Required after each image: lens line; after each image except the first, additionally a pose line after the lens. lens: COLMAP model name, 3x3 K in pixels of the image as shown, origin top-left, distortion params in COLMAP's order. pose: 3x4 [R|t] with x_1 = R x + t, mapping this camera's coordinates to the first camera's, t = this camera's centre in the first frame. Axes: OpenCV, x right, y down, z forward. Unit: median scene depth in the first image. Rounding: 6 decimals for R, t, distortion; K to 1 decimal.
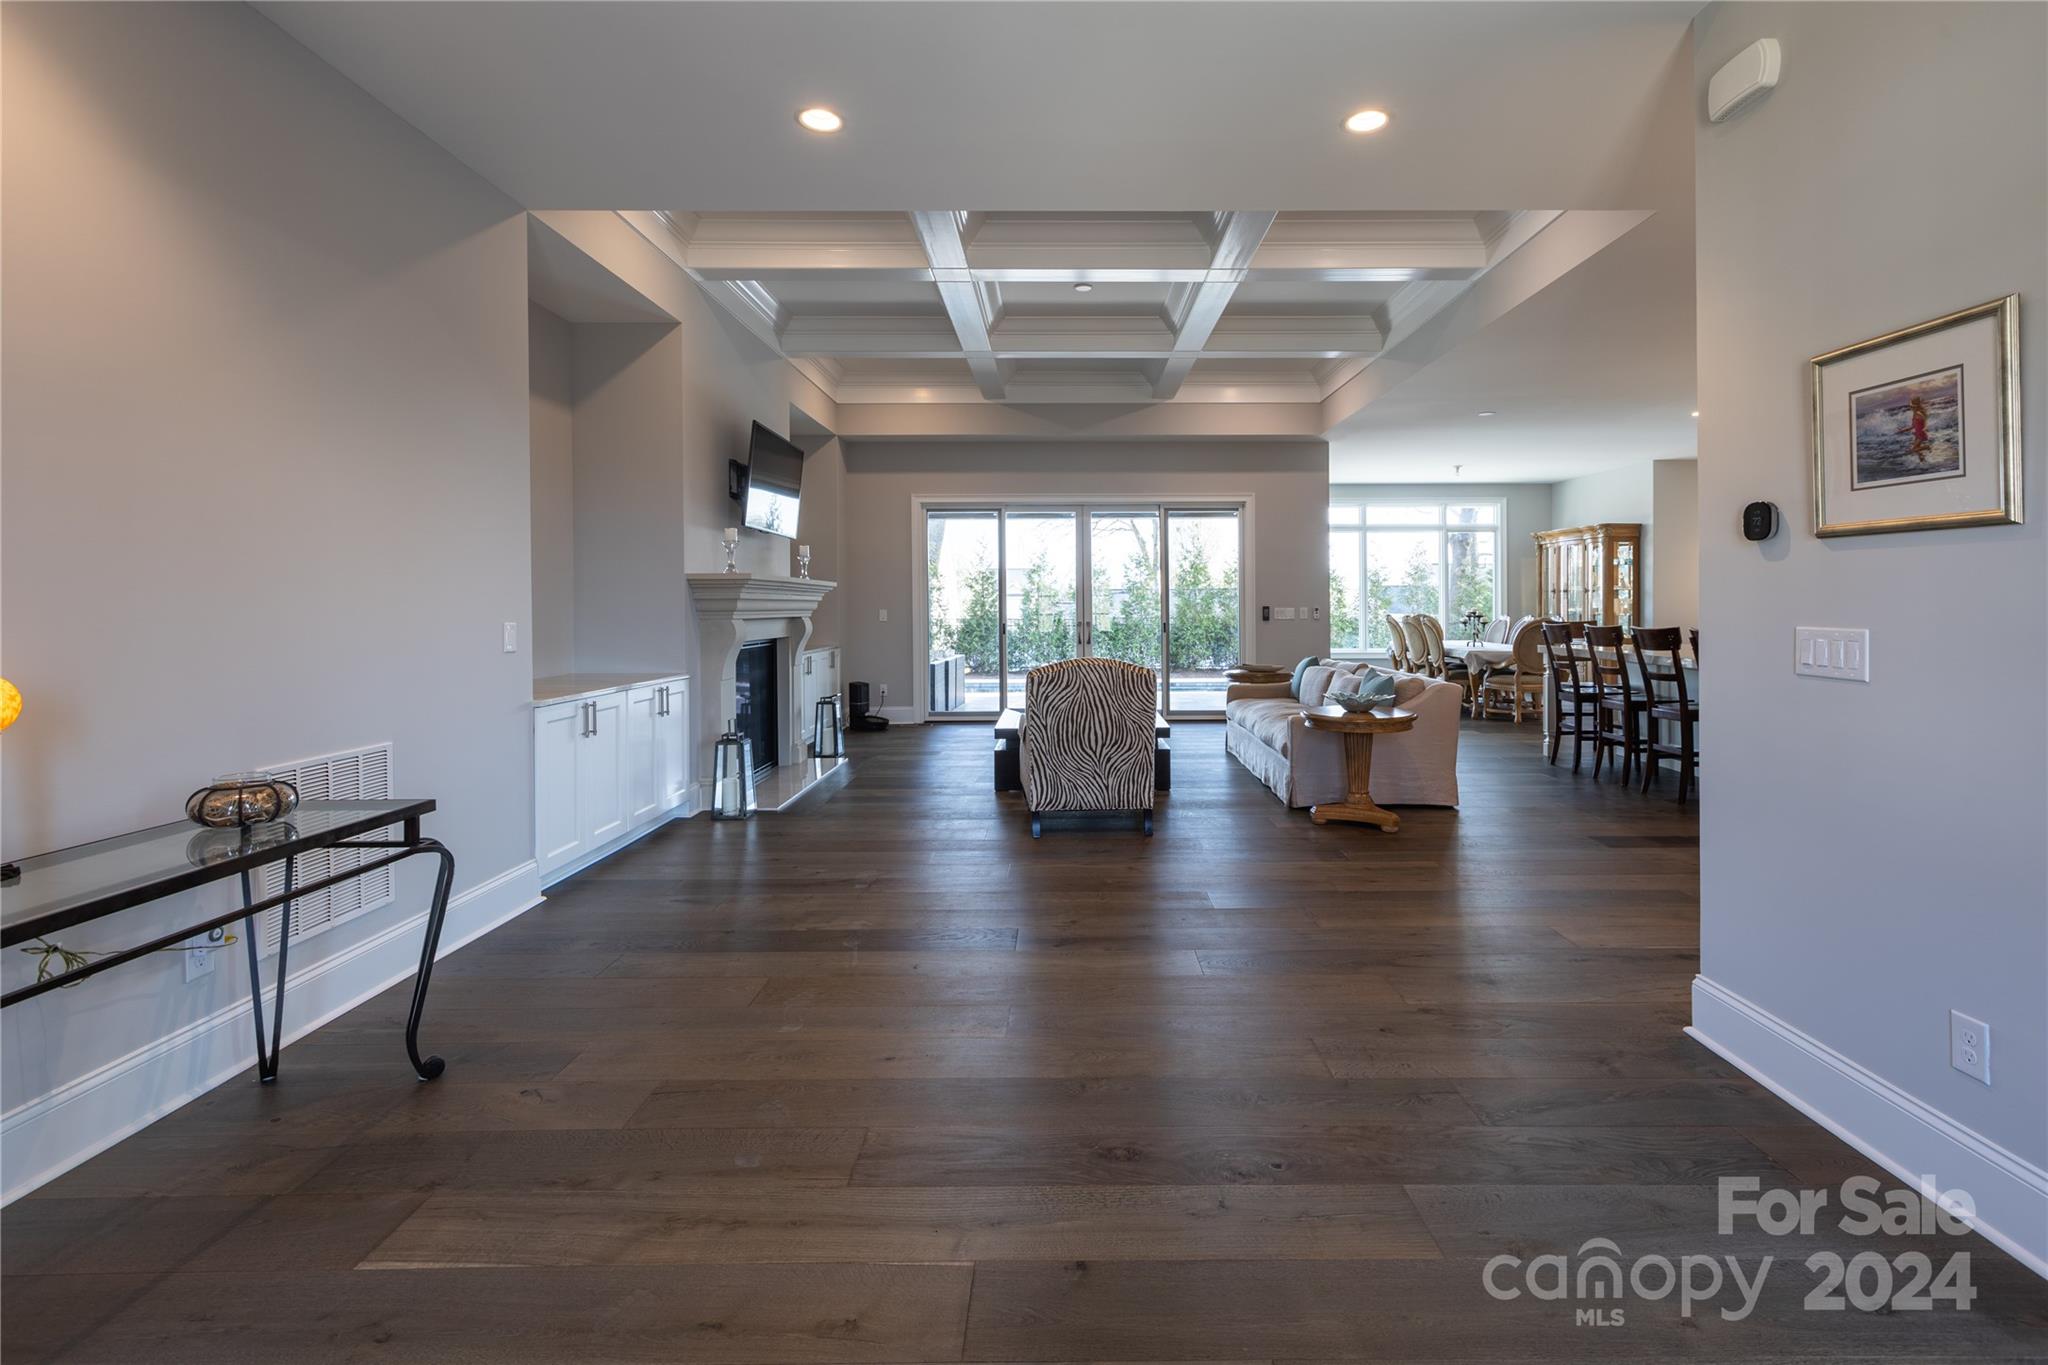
lens RADIAL K [[937.9, 0, 1080.9], [0, 937.9, 595.9], [0, 0, 1]] dist [0.002695, 0.000357]
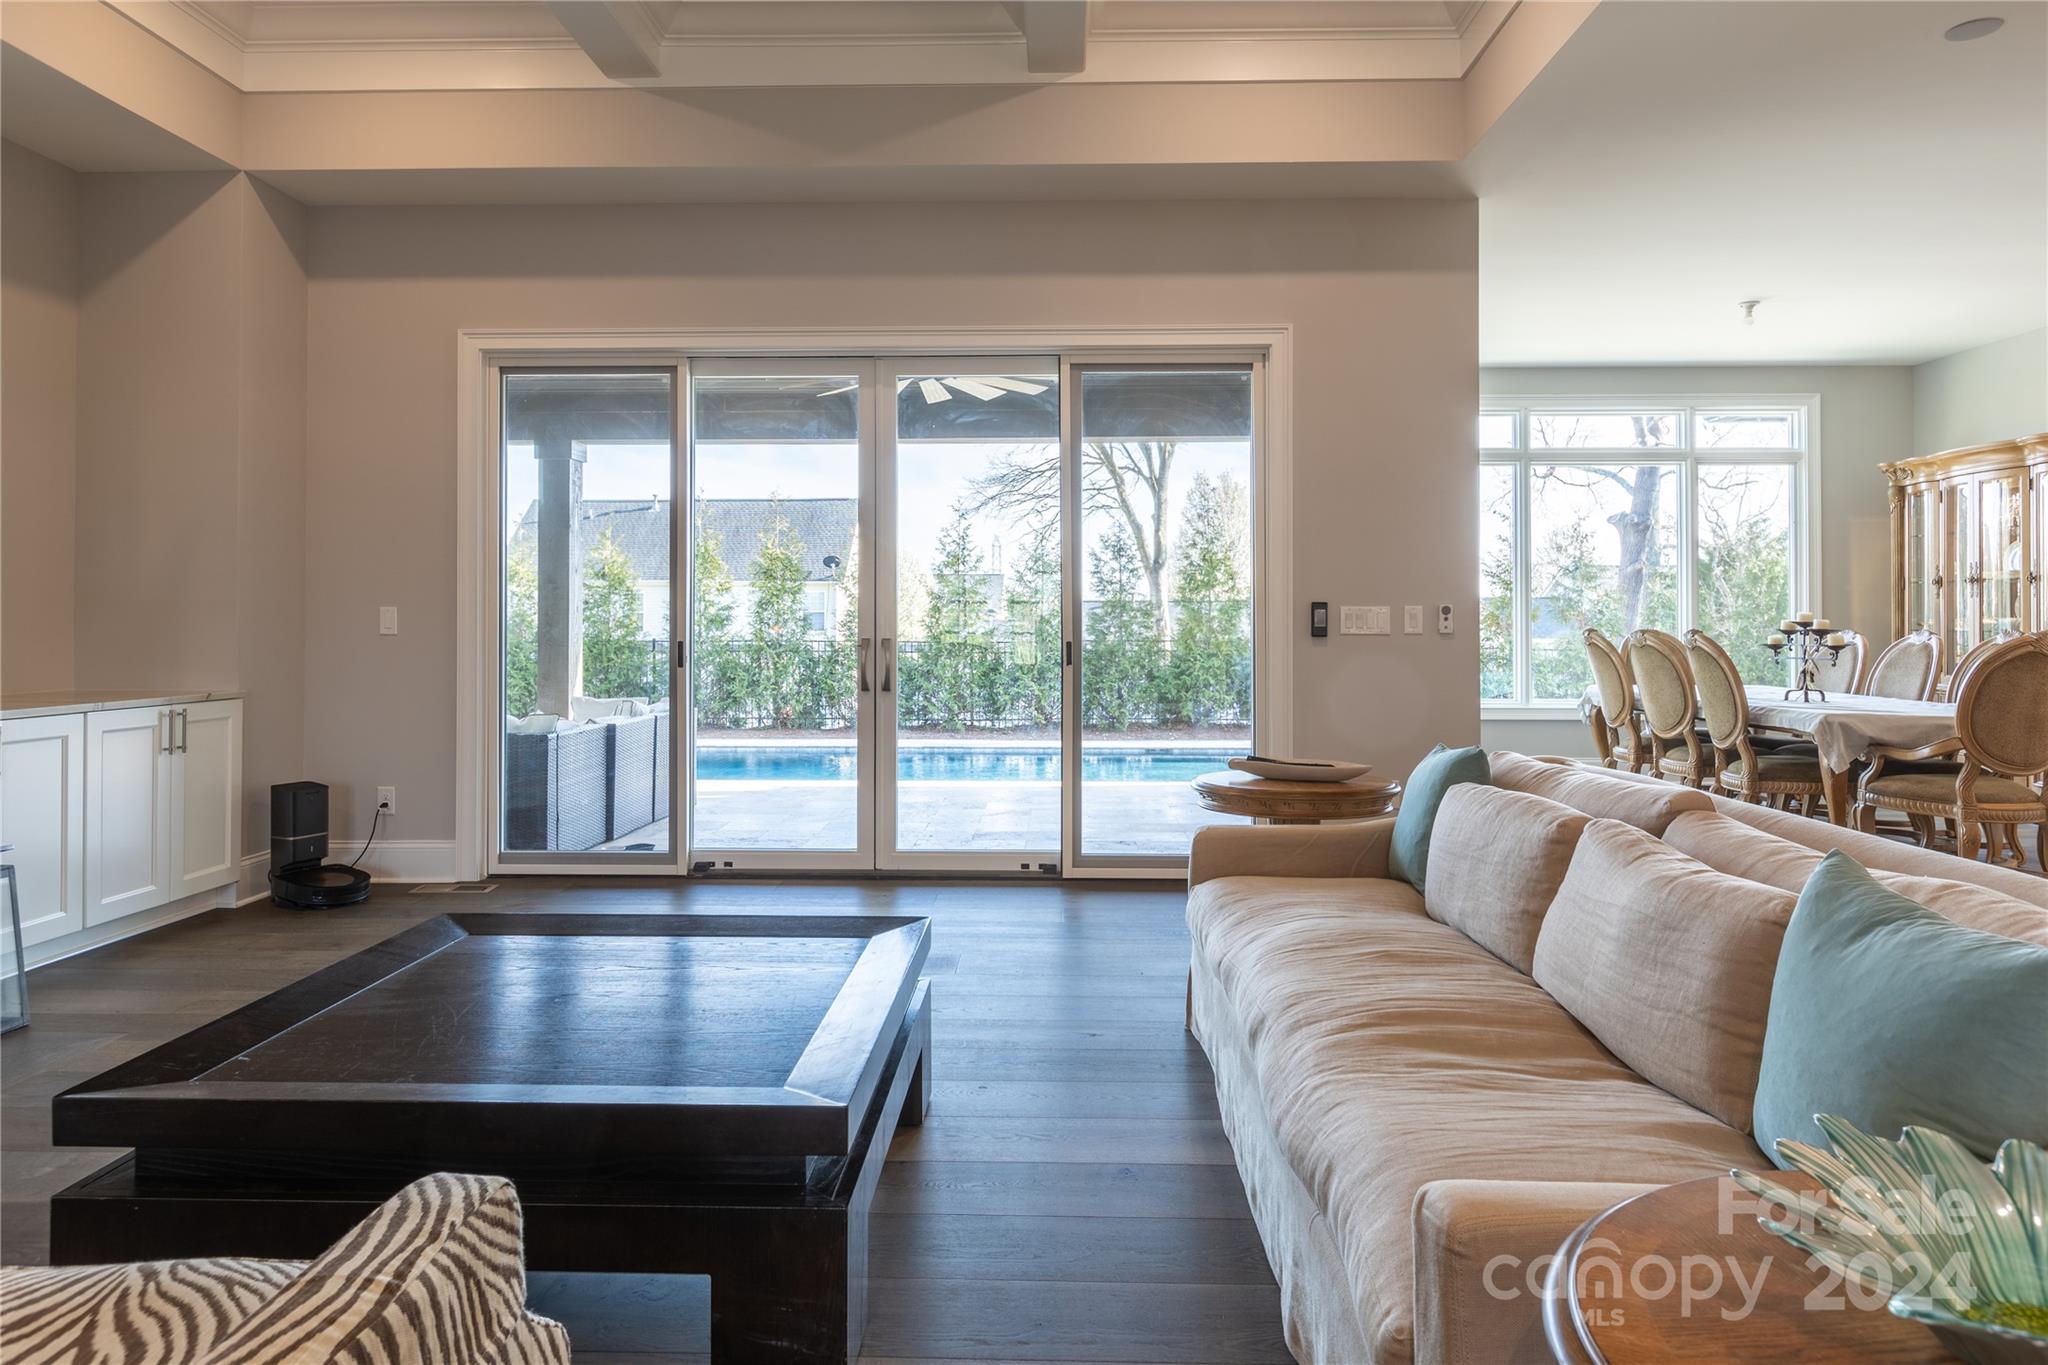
lens RADIAL K [[1251.7, 0, 1012.3], [0, 1251.7, 618.9], [0, 0, 1]] dist [0.001358, 0.001378]
pose [[0.998622, 0.003615, -0.052364, 0.088842], [-0.003416, 0.999987, 0.003890, 0.016091], [0.052378, -0.003706, 0.998620, 0.431917]]
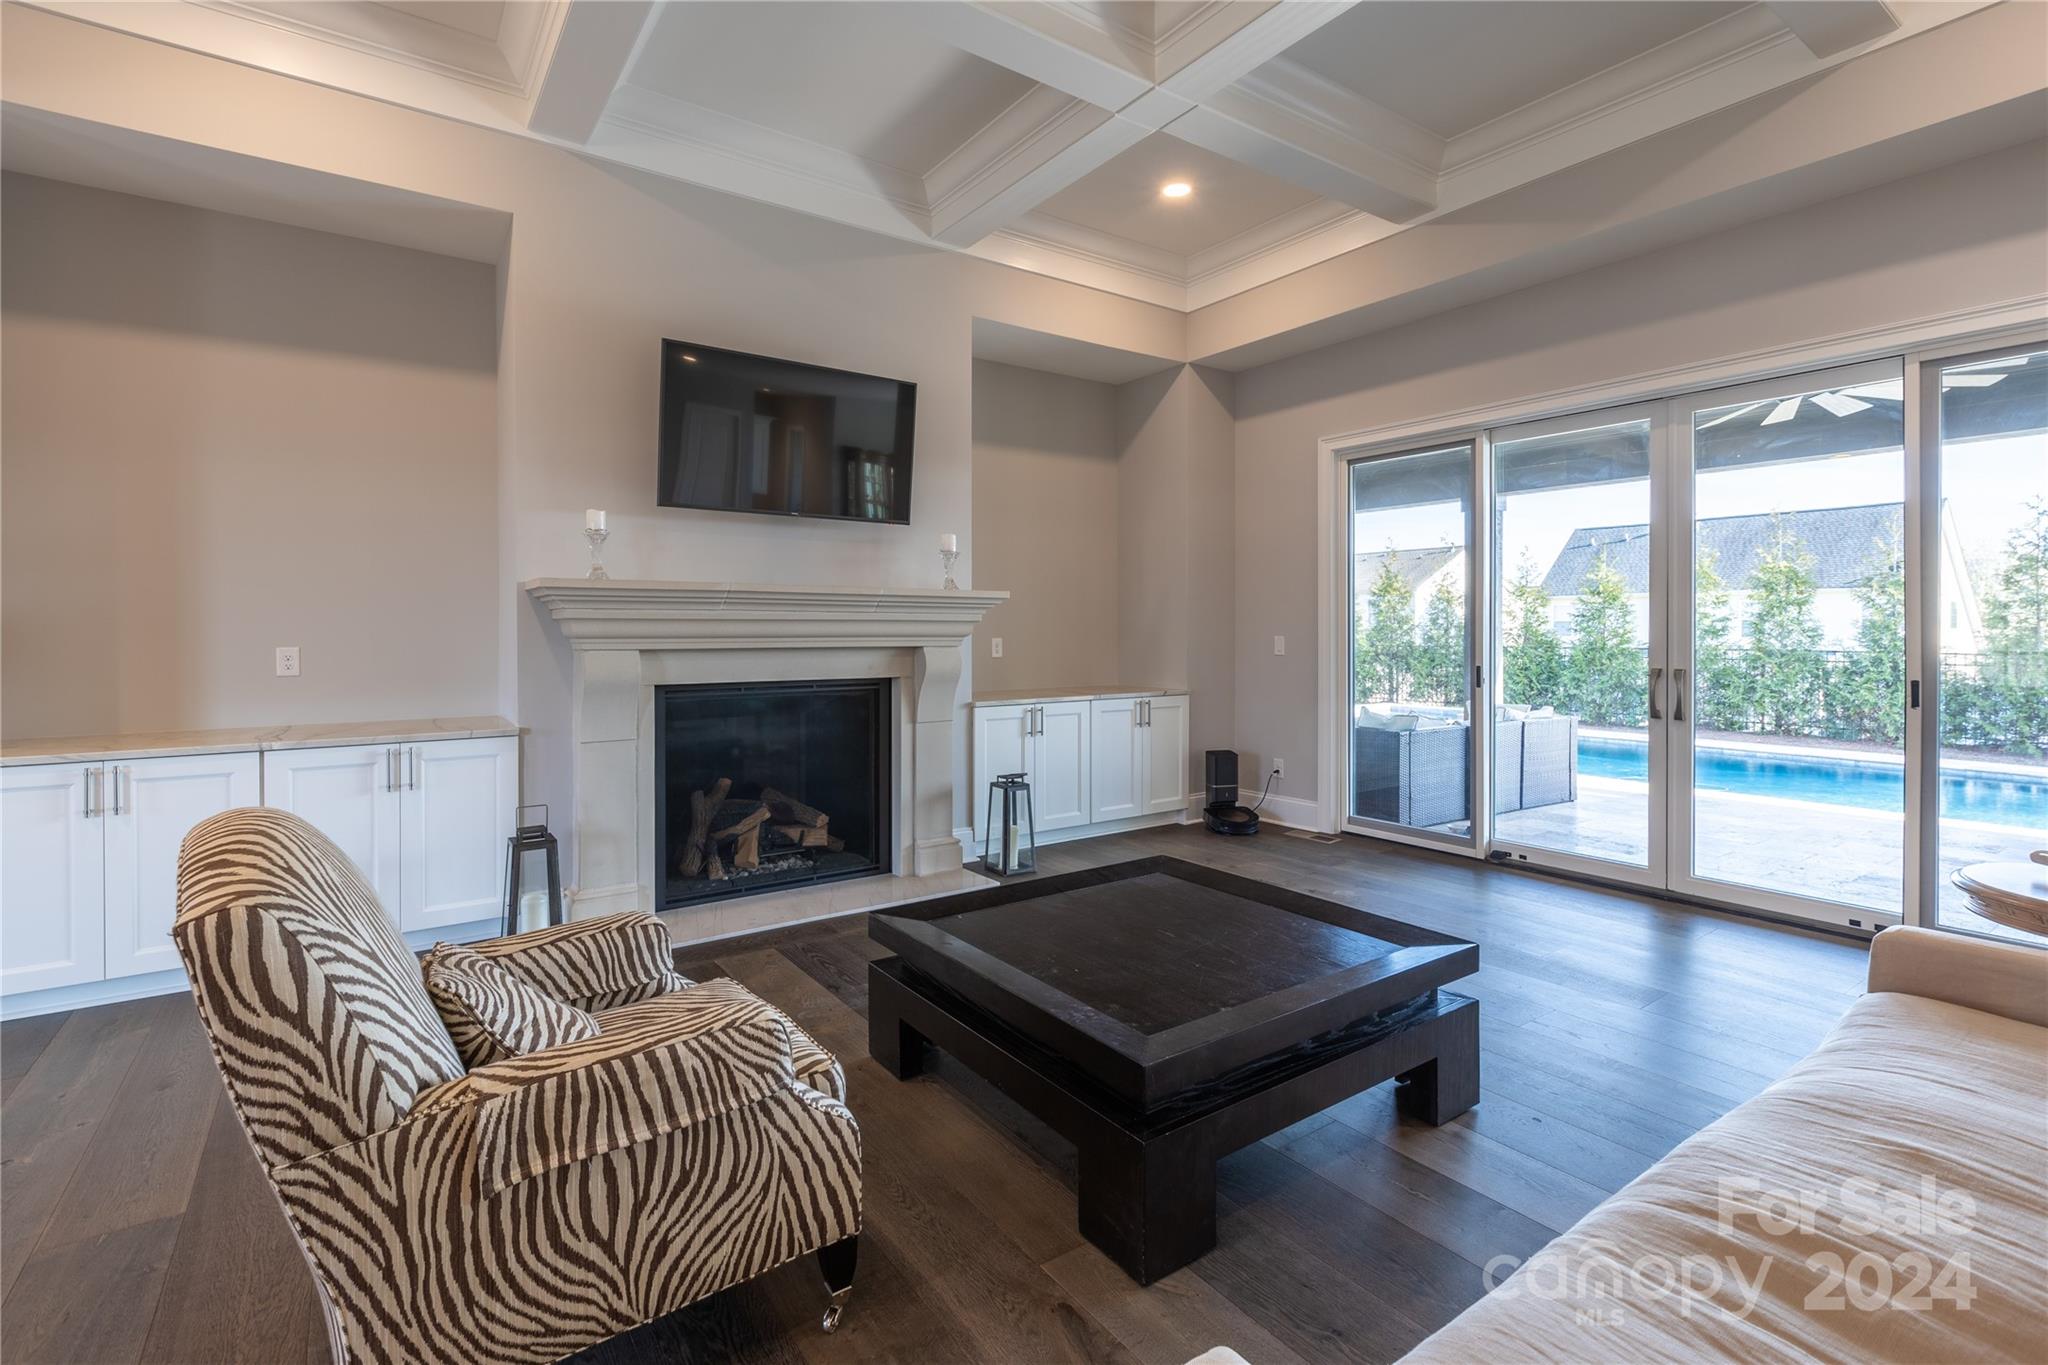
lens RADIAL K [[930.3, 0, 1025.3], [0, 930.3, 632.8], [0, 0, 1]] dist [0.010695, -0.000883]
pose [[0.566200, 0.005357, -0.824250, 0.182983], [0.006635, 0.999917, 0.011056, 0.004598], [0.824241, -0.011729, 0.566118, 0.492113]]
